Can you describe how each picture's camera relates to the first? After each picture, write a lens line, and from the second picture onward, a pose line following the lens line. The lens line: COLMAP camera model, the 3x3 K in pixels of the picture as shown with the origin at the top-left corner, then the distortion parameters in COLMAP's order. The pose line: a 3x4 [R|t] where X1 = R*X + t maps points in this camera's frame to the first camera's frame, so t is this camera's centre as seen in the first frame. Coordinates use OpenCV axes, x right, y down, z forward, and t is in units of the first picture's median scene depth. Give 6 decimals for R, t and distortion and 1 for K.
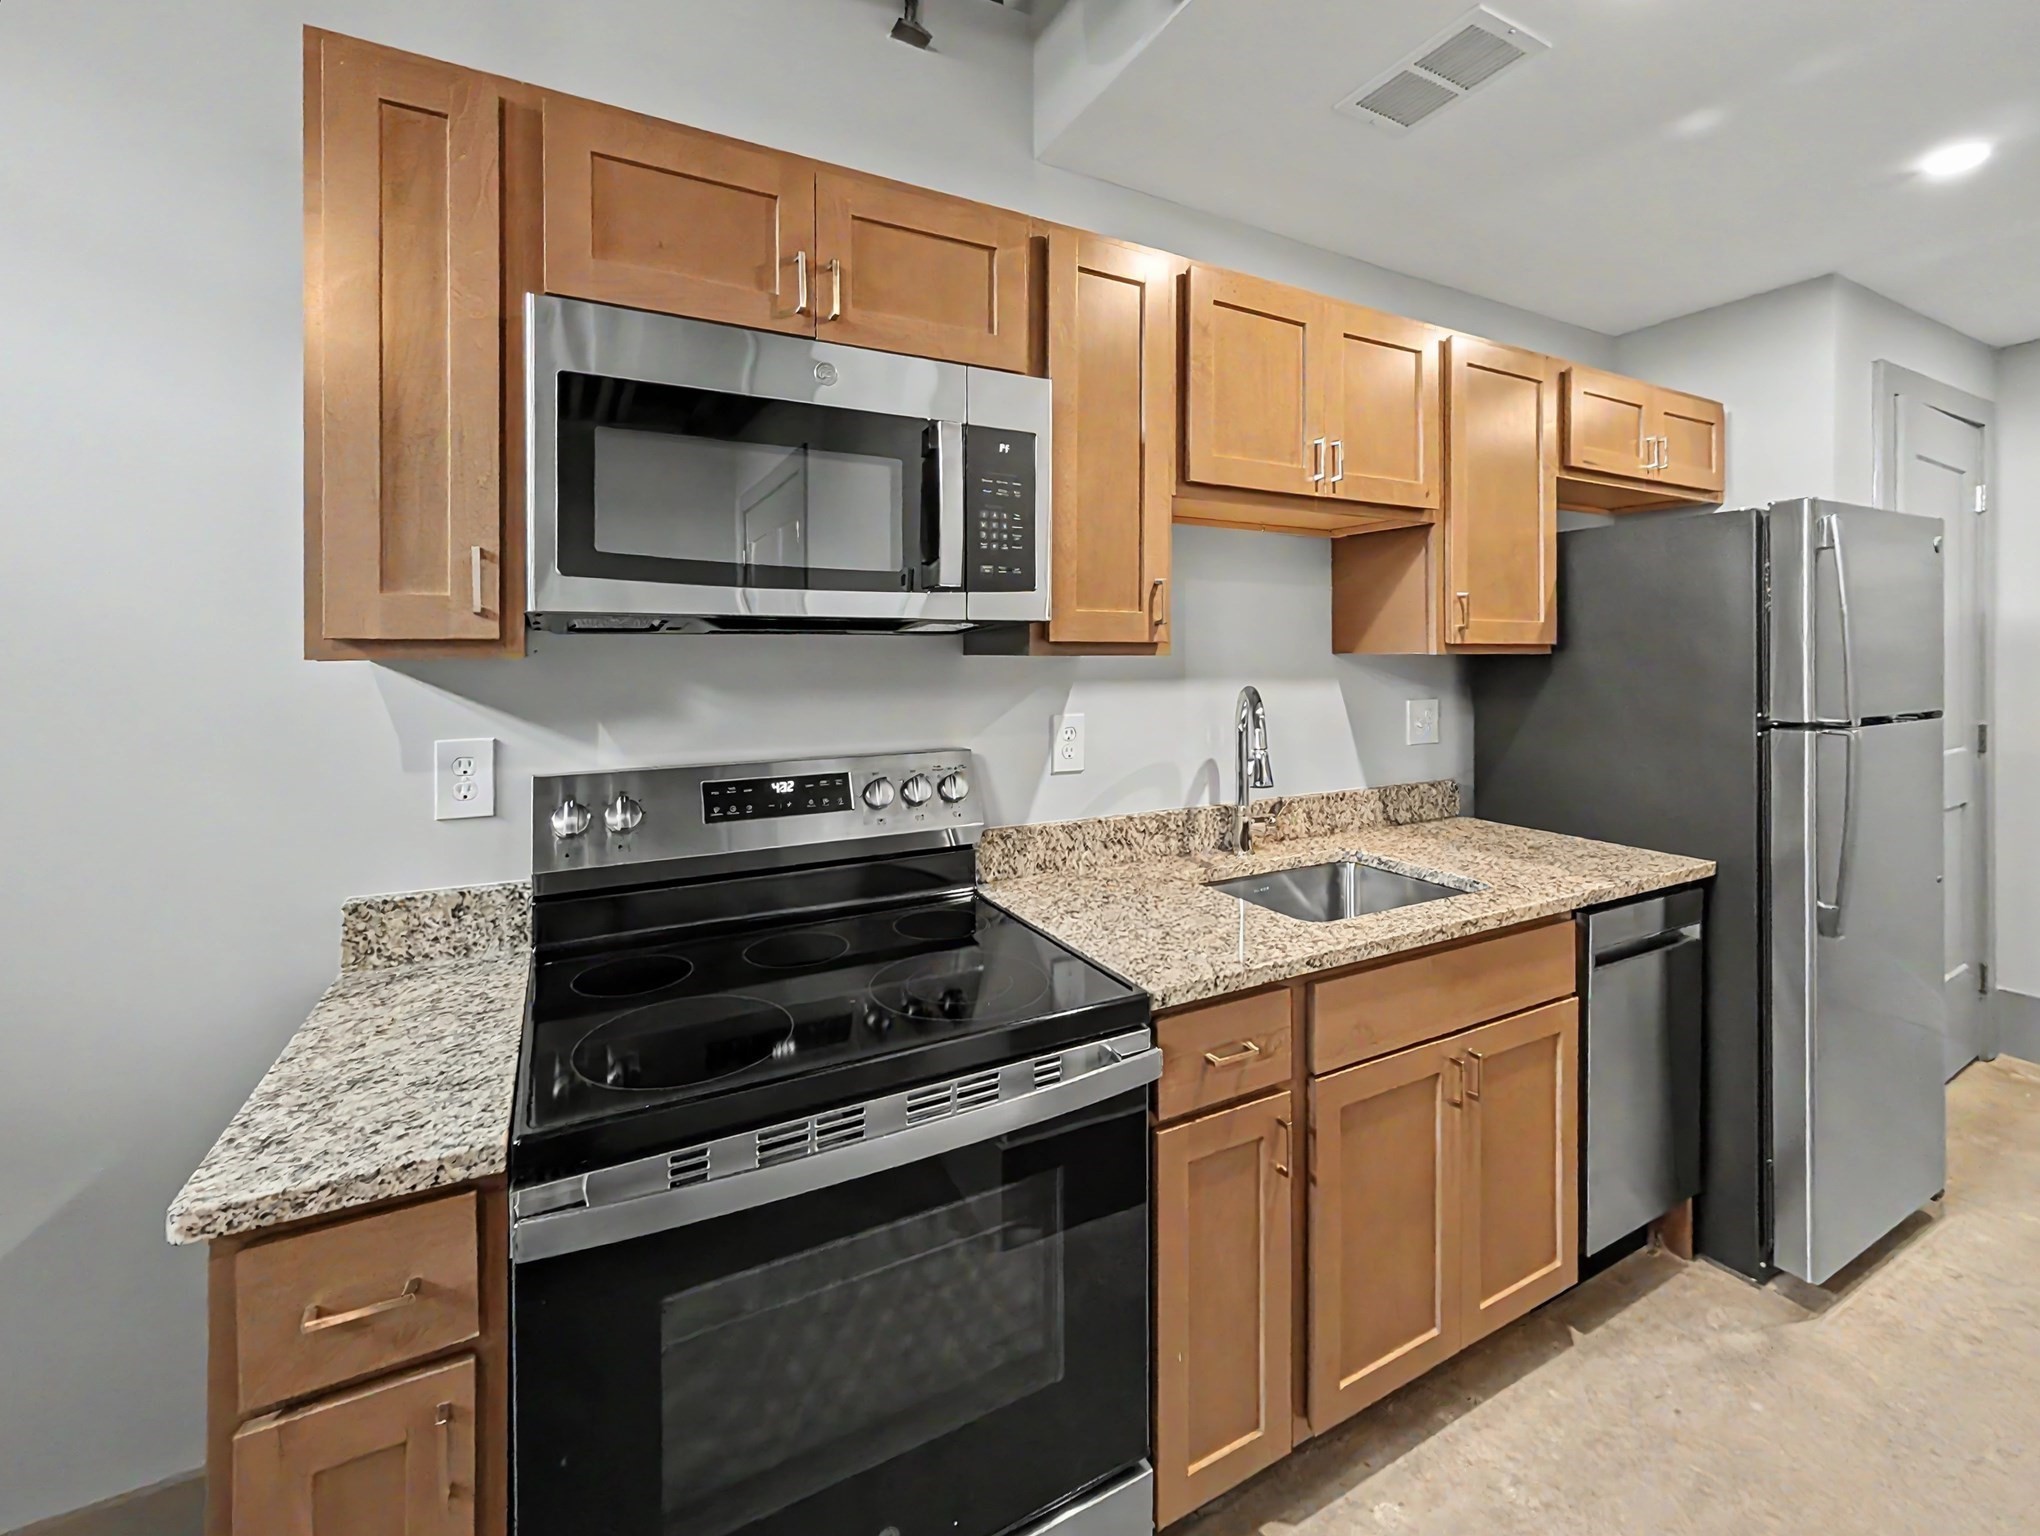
lens RADIAL K [[851.9, 0, 1021.7], [0, 851.9, 660.6], [0, 0, 1]] dist [-0.001410, -0.000027]
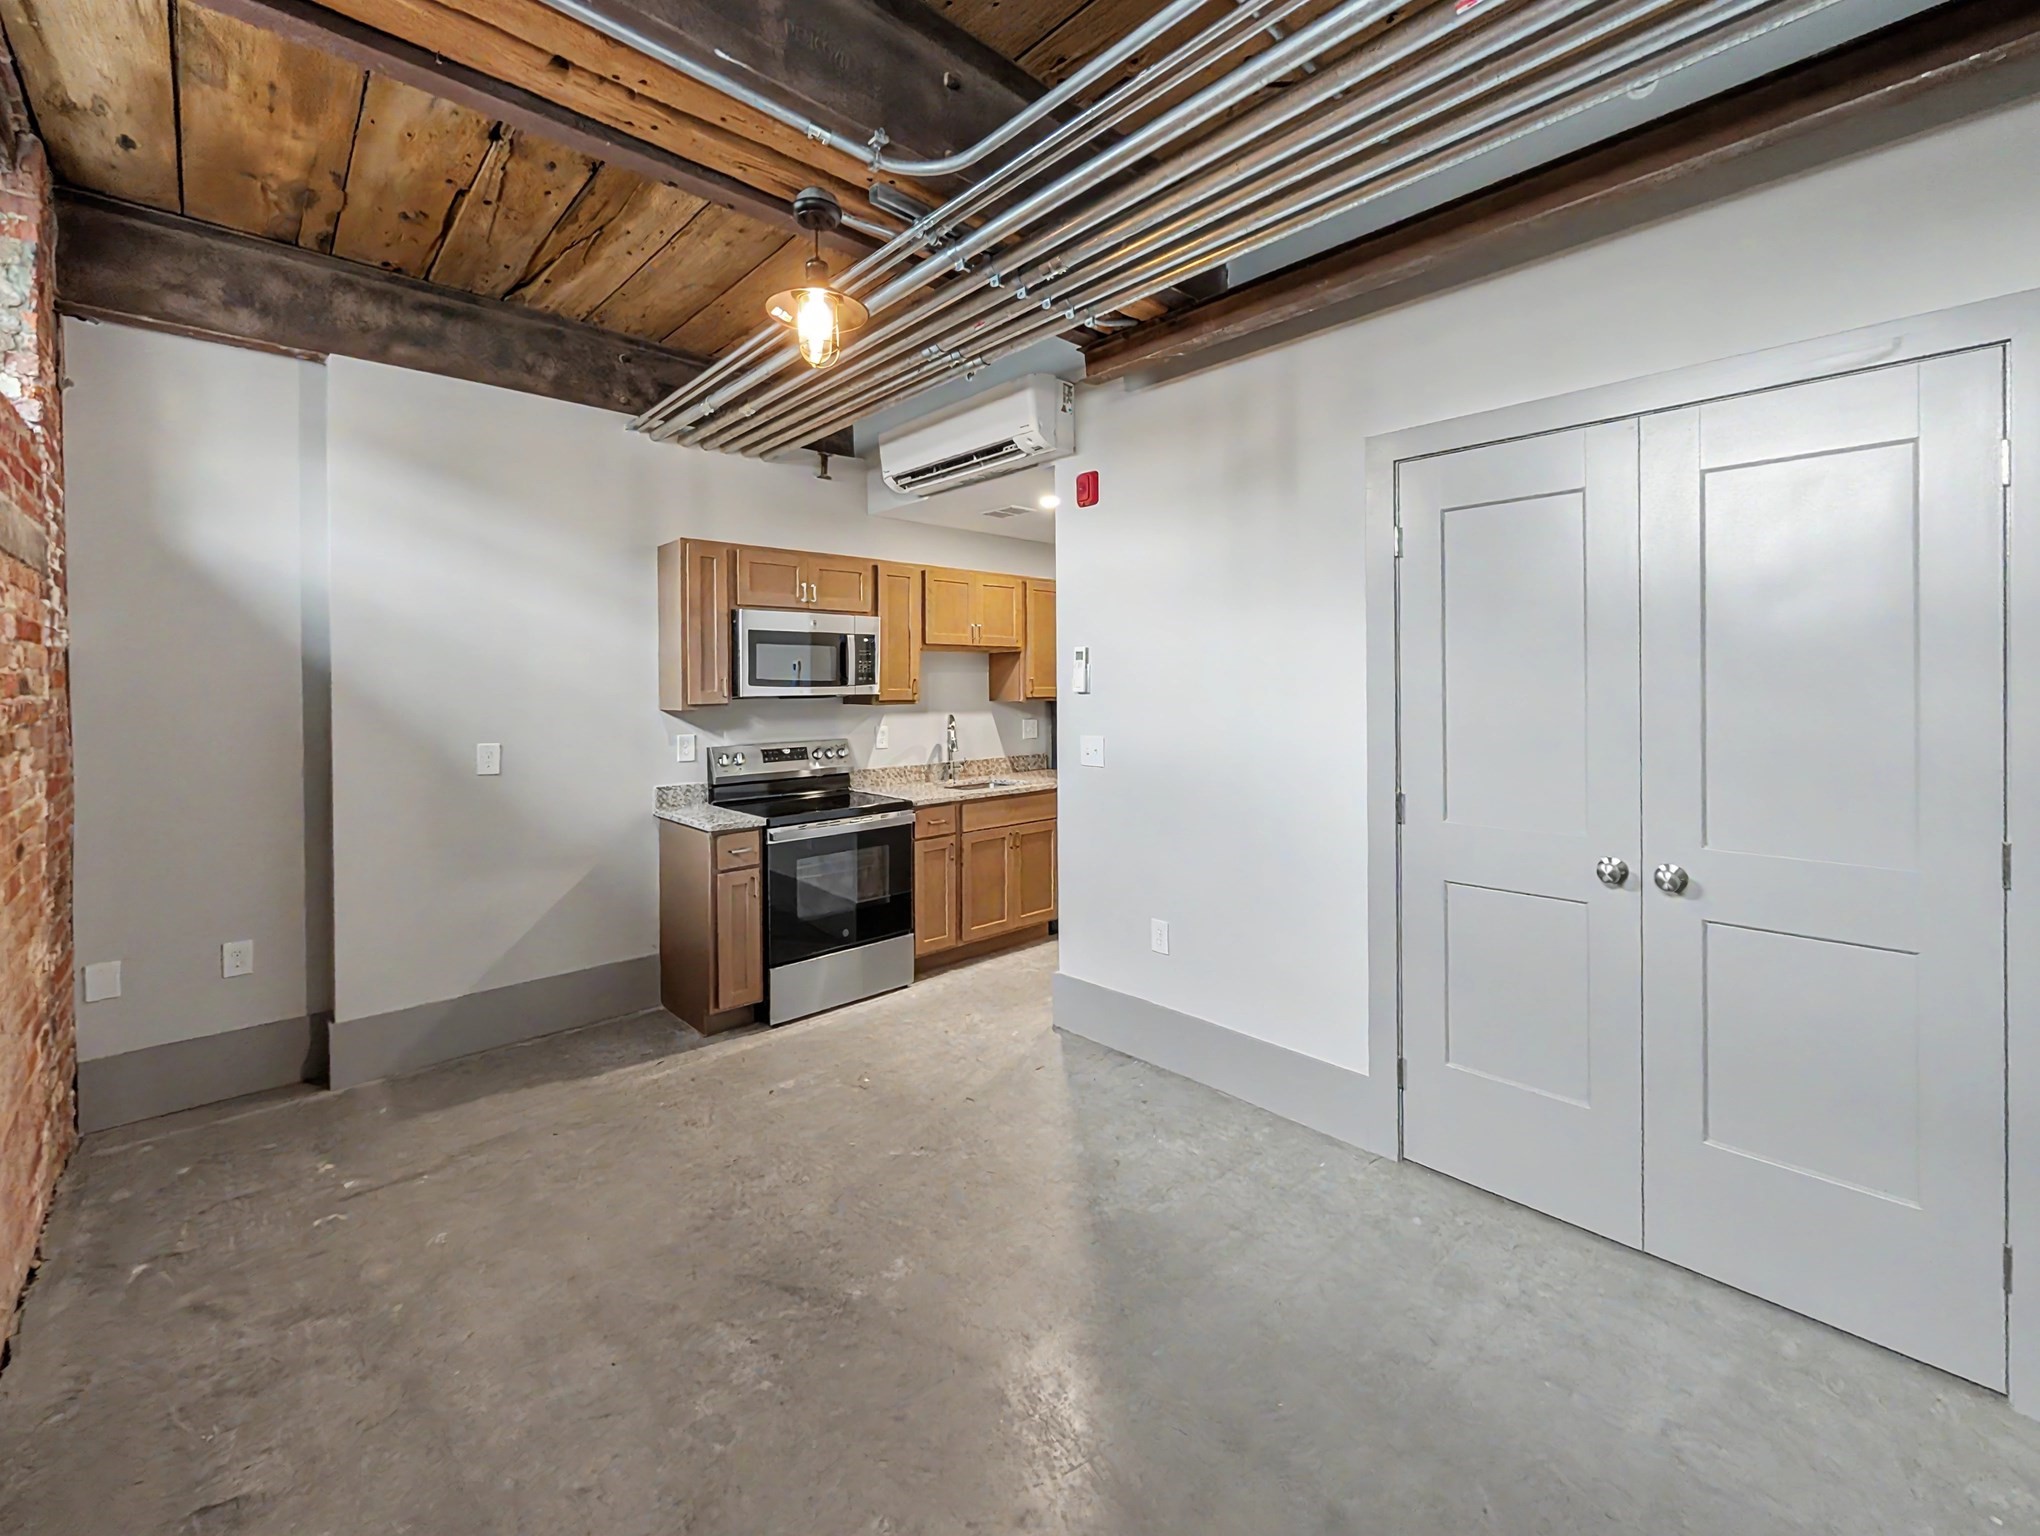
lens RADIAL K [[851.9, 0, 1021.7], [0, 851.9, 660.6], [0, 0, 1]] dist [-0.001410, -0.000027]
pose [[0.965569, 0.002029, 0.260140, -0.257377], [0.008714, 0.999156, -0.040138, -0.036077], [-0.260002, 0.041023, 0.964736, -1.985332]]
